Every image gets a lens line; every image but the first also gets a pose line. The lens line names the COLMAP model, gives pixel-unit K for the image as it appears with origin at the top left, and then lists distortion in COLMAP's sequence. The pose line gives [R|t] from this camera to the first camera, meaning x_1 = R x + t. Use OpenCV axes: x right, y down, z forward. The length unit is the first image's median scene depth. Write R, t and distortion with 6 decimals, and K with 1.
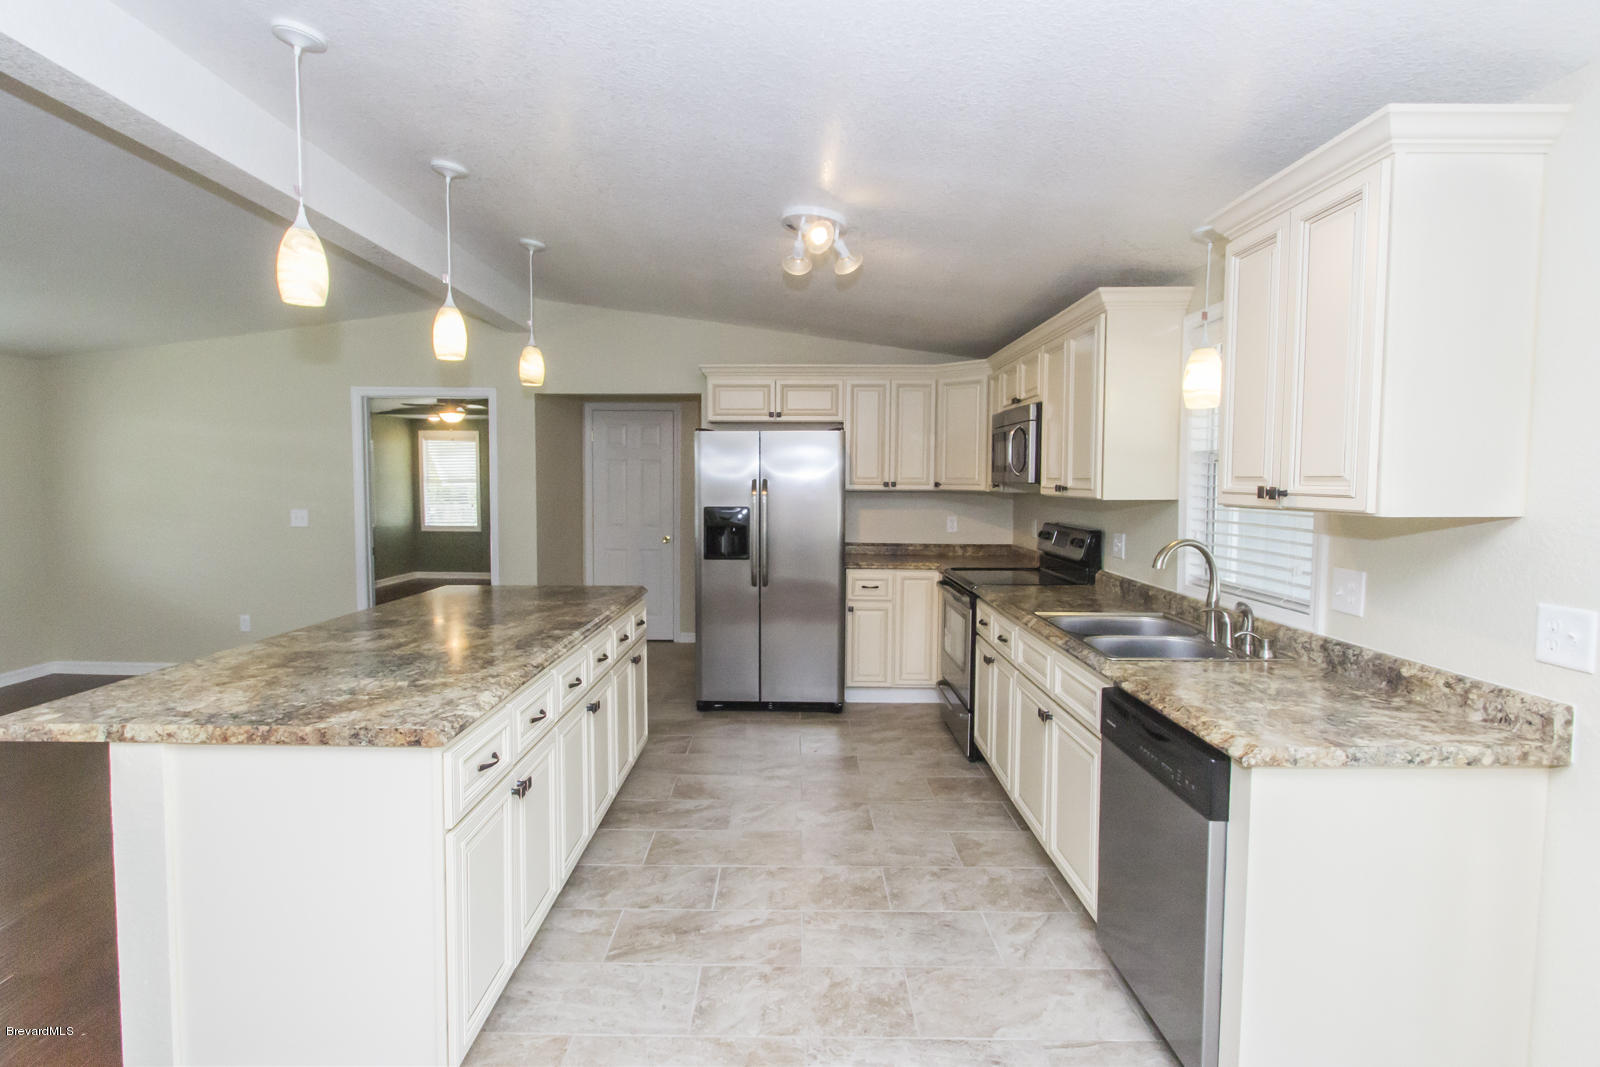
lens RADIAL K [[789.0, 0, 800.0], [0, 789.0, 533.5], [0, 0, 1]] dist [0.000354, 0.000307]
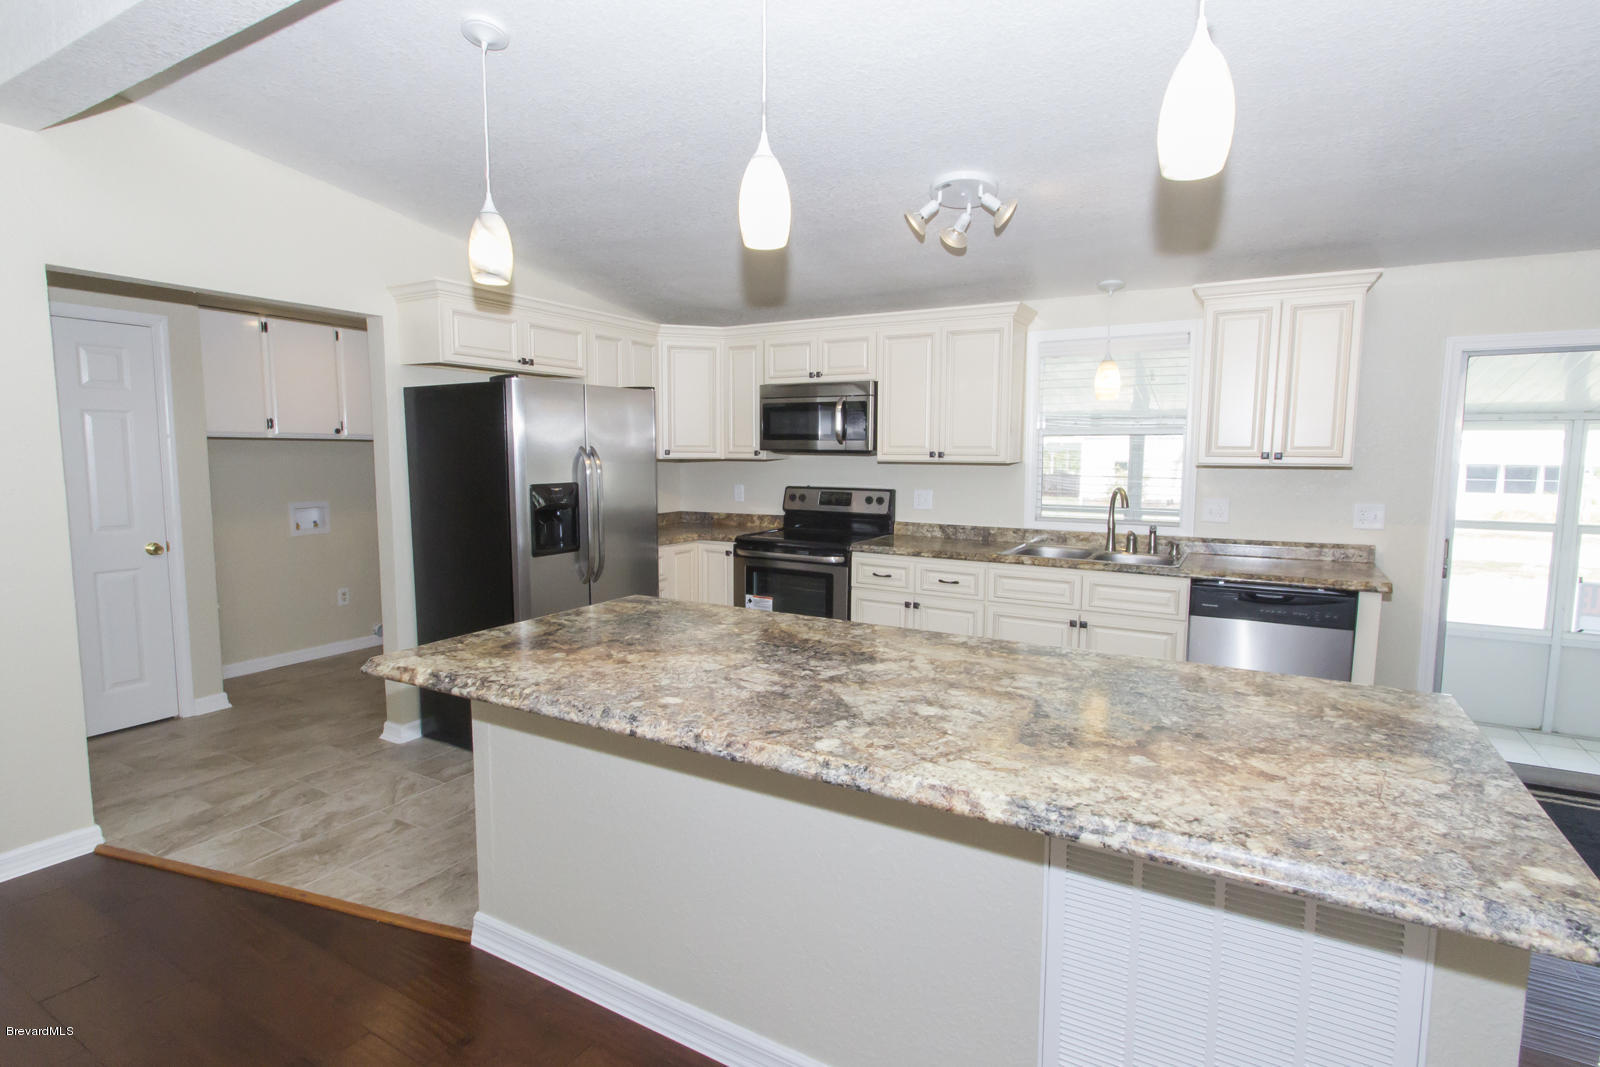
lens RADIAL K [[768.3, 0, 800.0], [0, 768.3, 533.5], [0, 0, 1]] dist [0.001396, 0.001238]
pose [[0.501376, -0.094549, 0.860048, -0.612019], [0.056515, 0.995467, 0.076490, -0.029299], [-0.863382, 0.010256, 0.504447, 0.436745]]
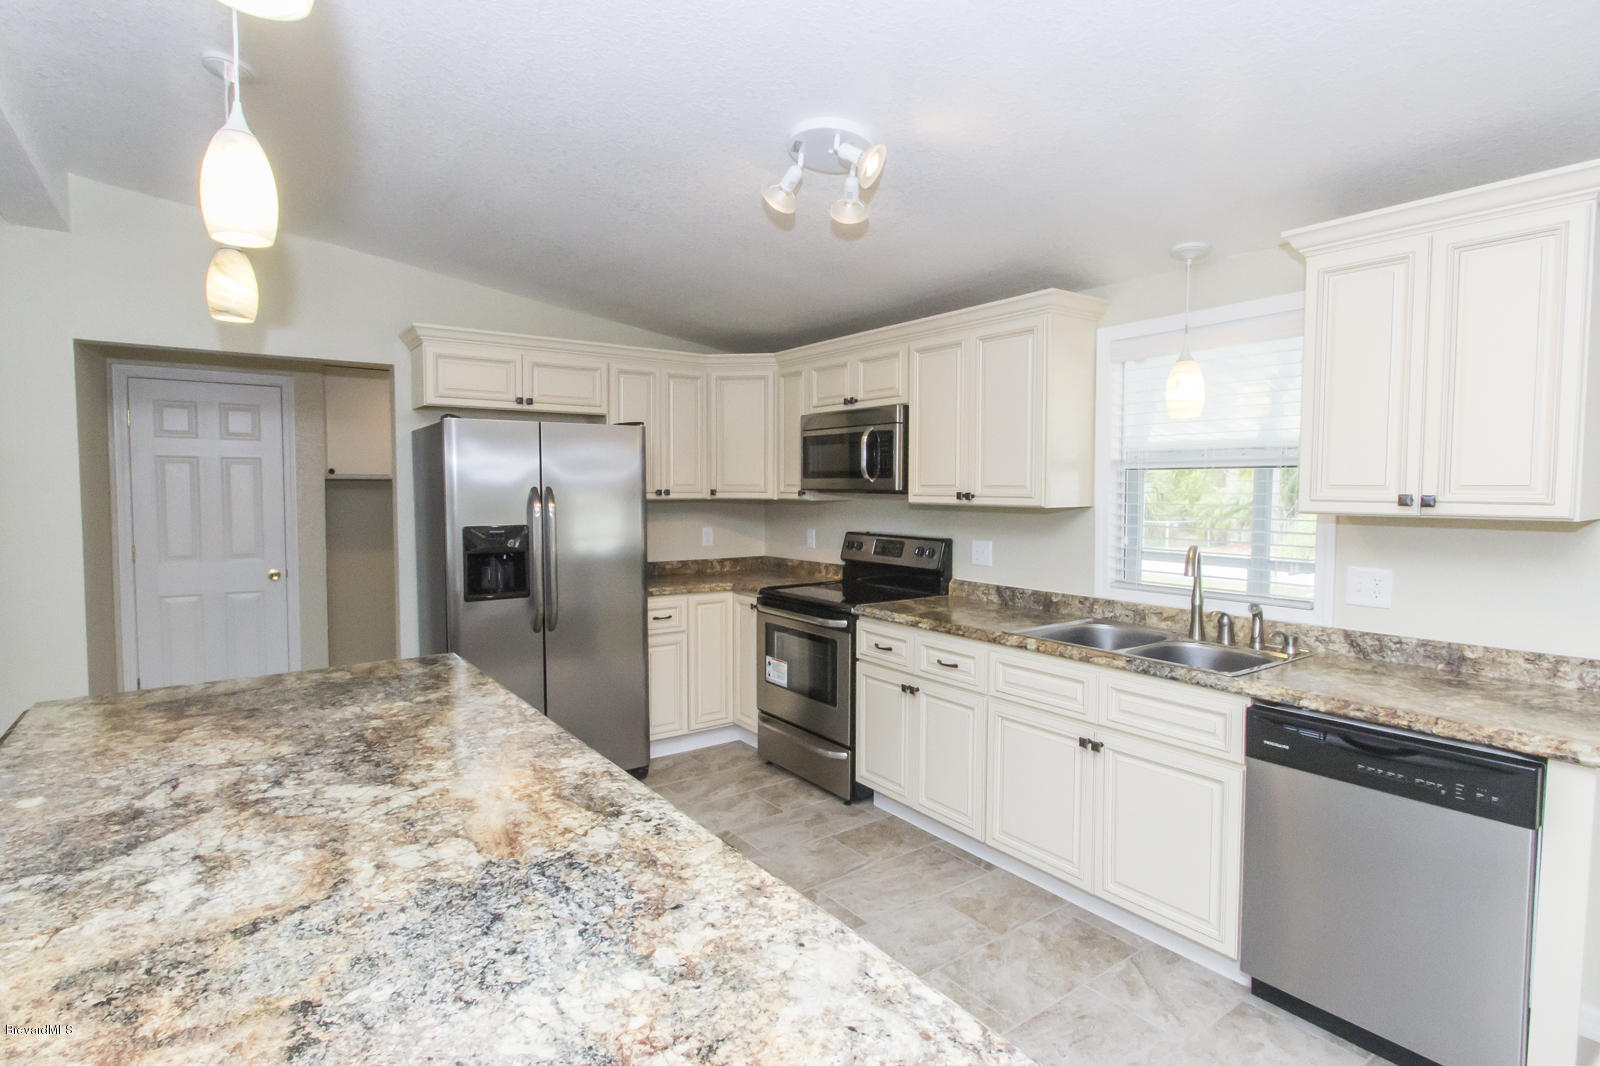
lens RADIAL K [[789.0, 0, 800.0], [0, 789.0, 533.0], [0, 0, 1]] dist [0.000354, 0.000307]
pose [[0.809587, -0.036141, 0.585887, -0.289851], [0.040862, 0.999151, 0.005171, -0.019744], [-0.585577, 0.019754, 0.810376, 0.262552]]
